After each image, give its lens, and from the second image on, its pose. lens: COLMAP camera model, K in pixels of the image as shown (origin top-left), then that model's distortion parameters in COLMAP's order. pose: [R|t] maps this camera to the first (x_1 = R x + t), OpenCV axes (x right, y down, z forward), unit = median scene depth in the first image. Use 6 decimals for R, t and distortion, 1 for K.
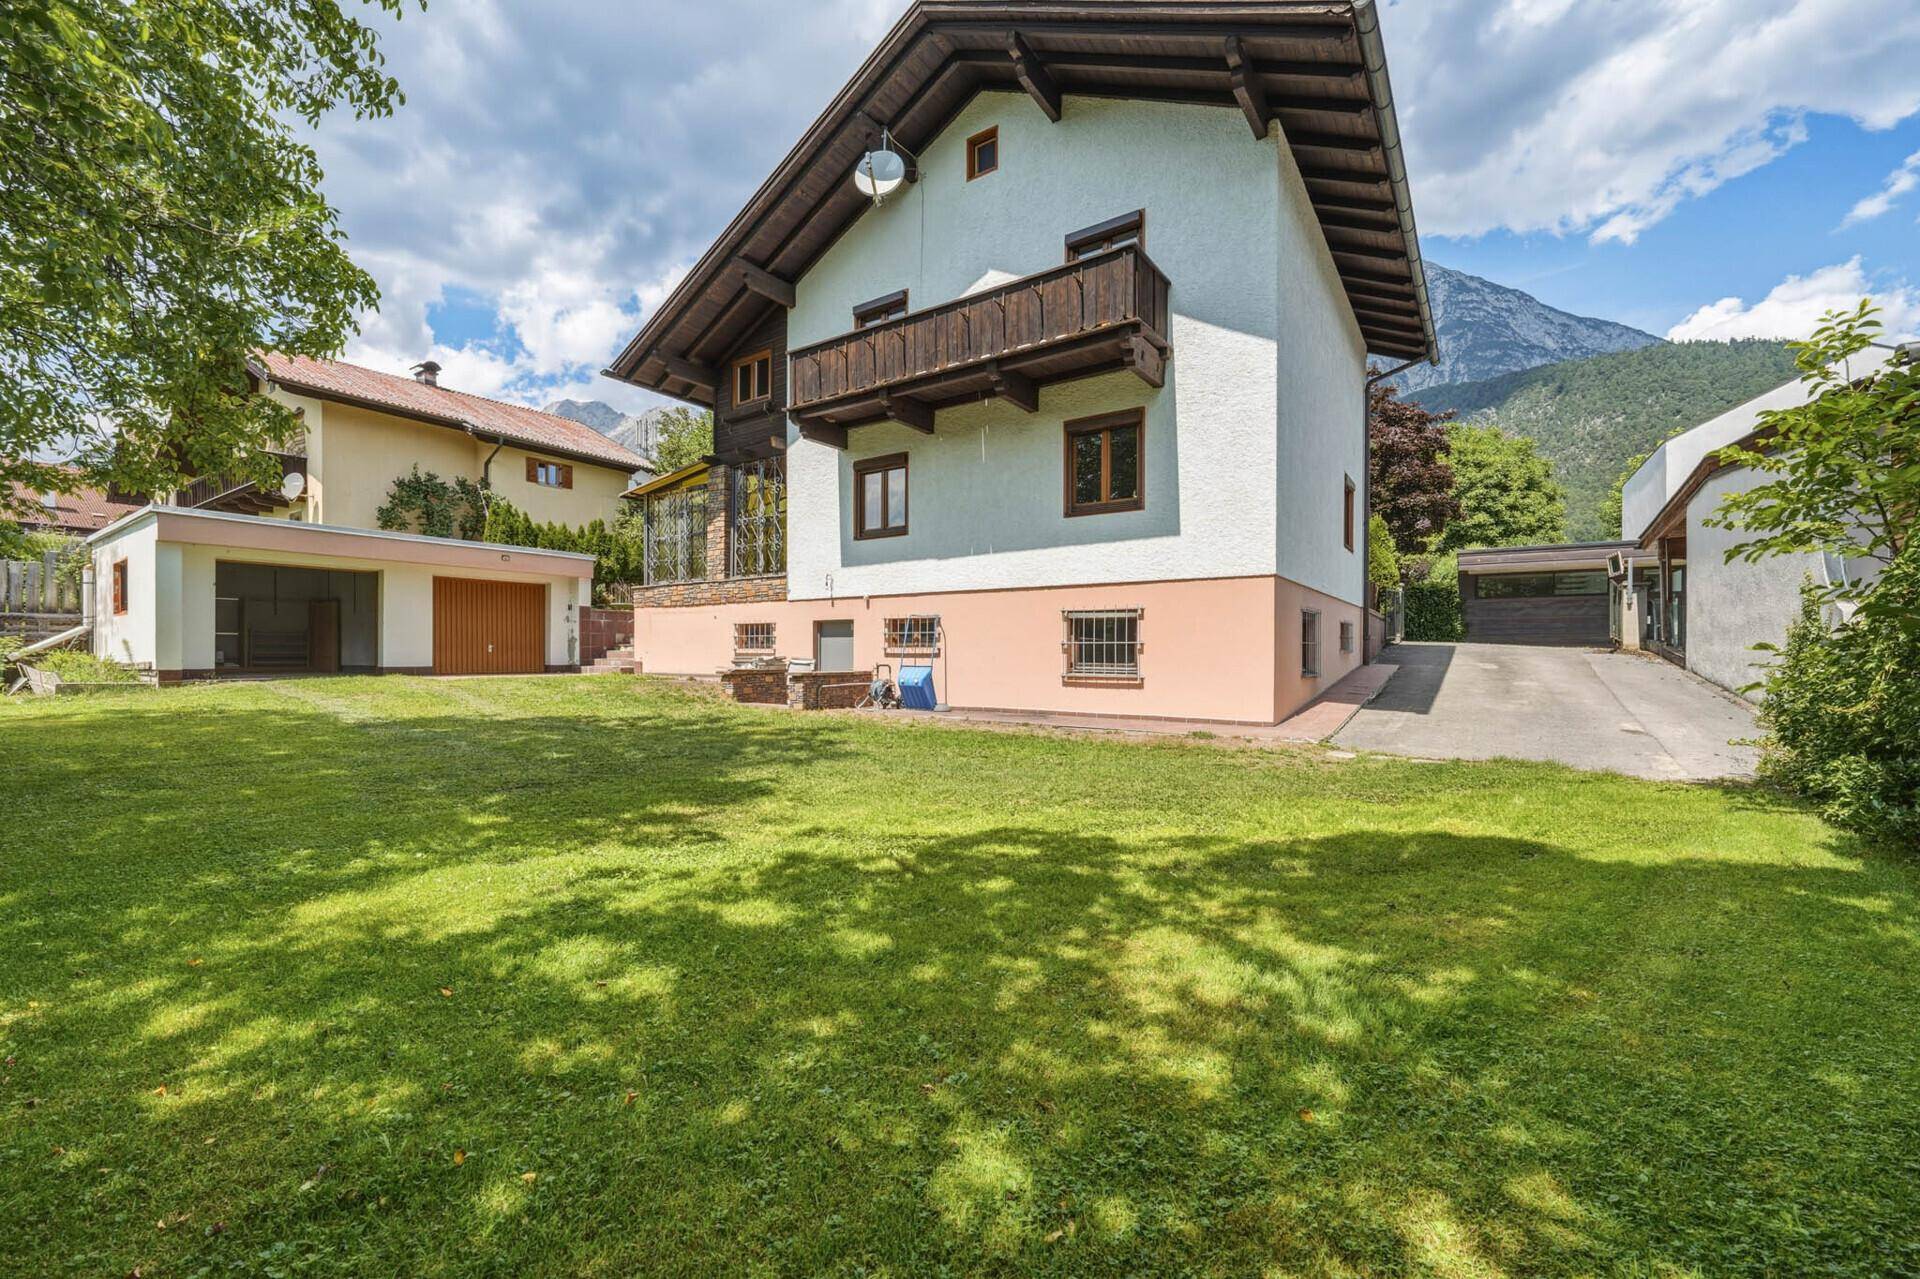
lens RADIAL K [[759.0, 0, 964.9], [0, 759.0, 662.1], [0, 0, 1]] dist [-0.001298, -0.000279]
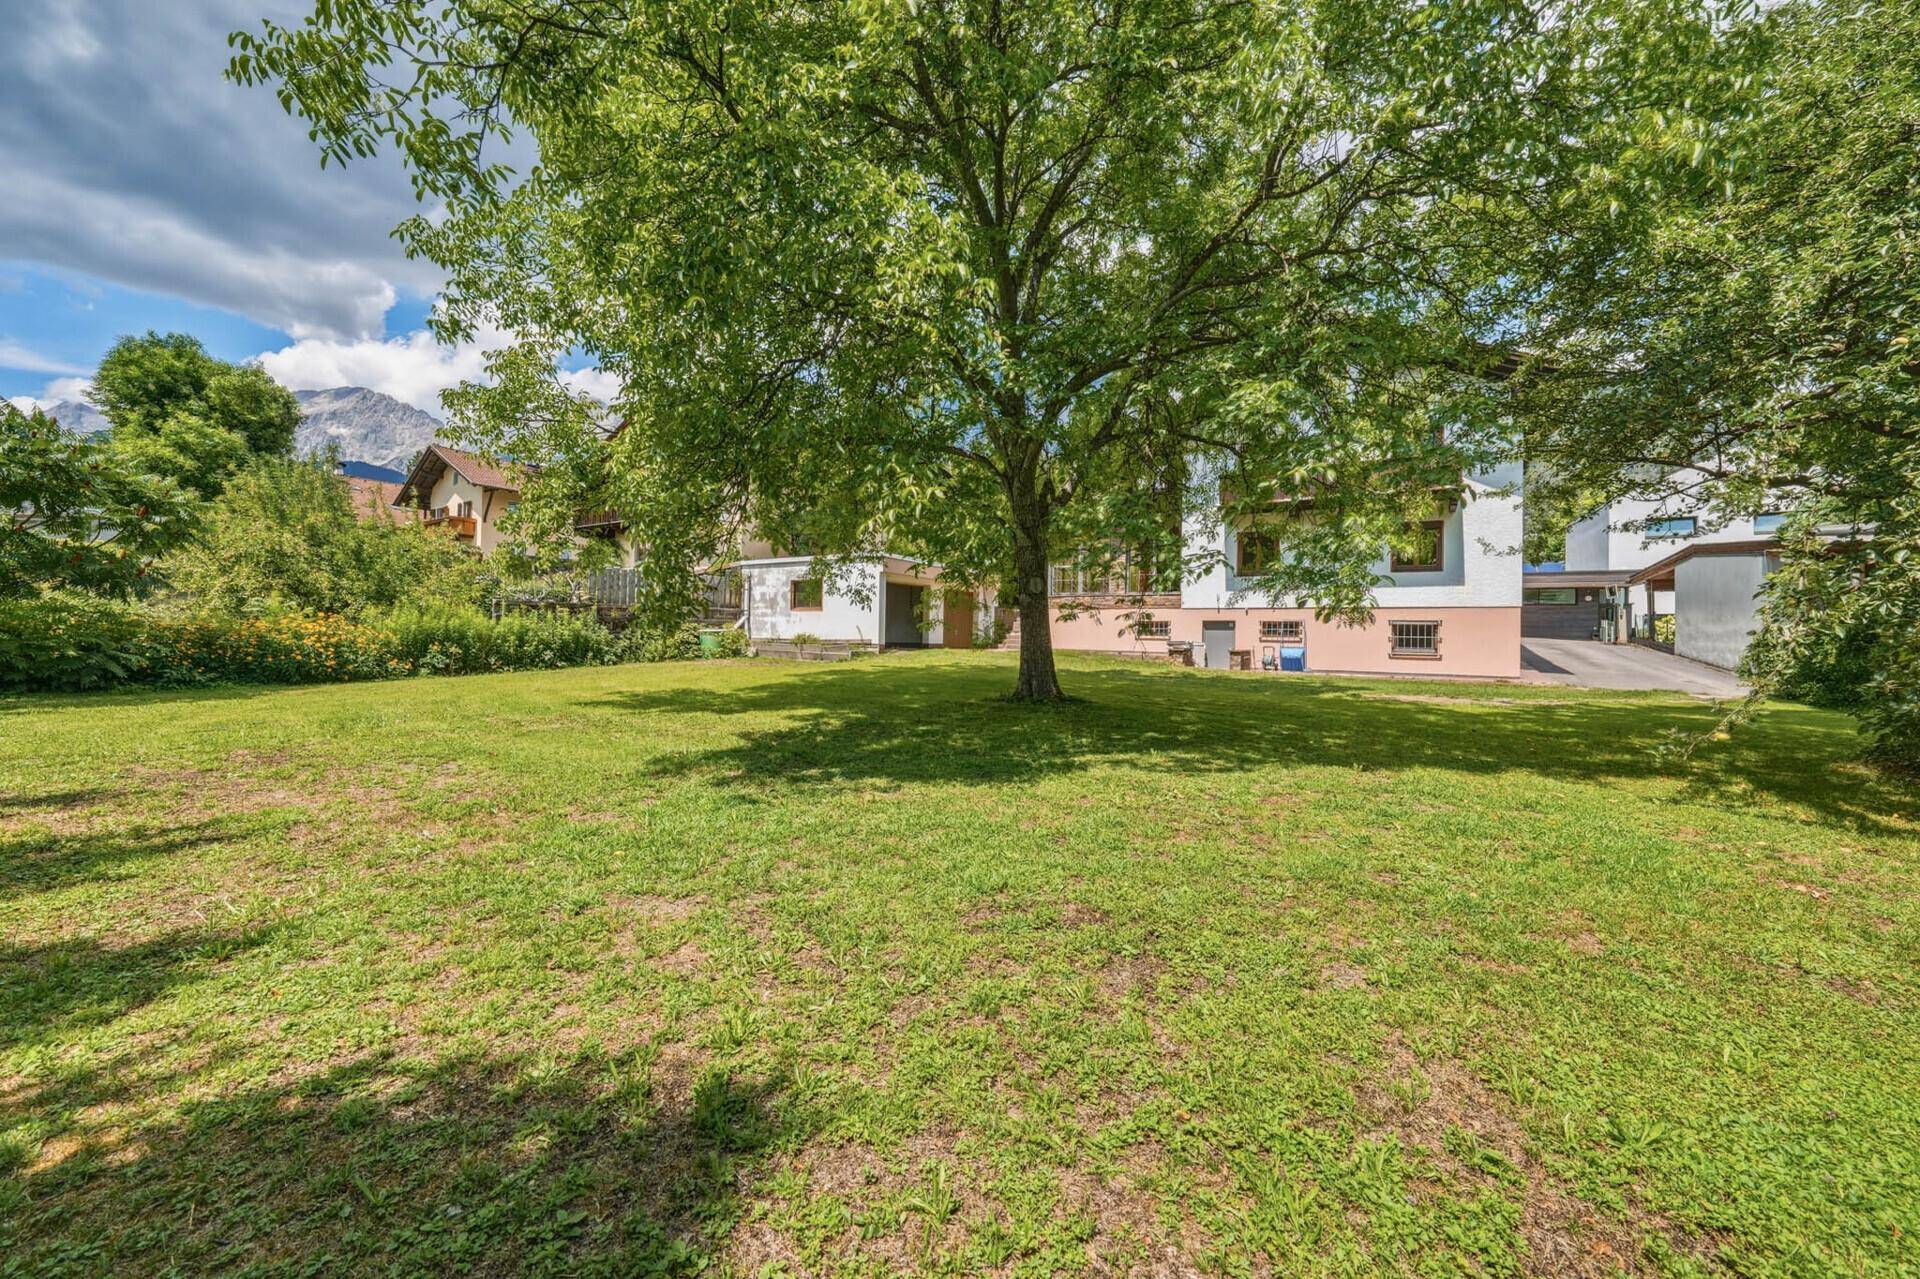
lens RADIAL K [[688.4, 0, 961.7], [0, 688.4, 631.1], [0, 0, 1]] dist [-0.001288, 0.000121]
pose [[0.997624, 0.014450, 0.067363, -0.815513], [-0.013304, 0.999760, -0.017432, 0.004457], [-0.067598, 0.016495, 0.997576, -0.514974]]
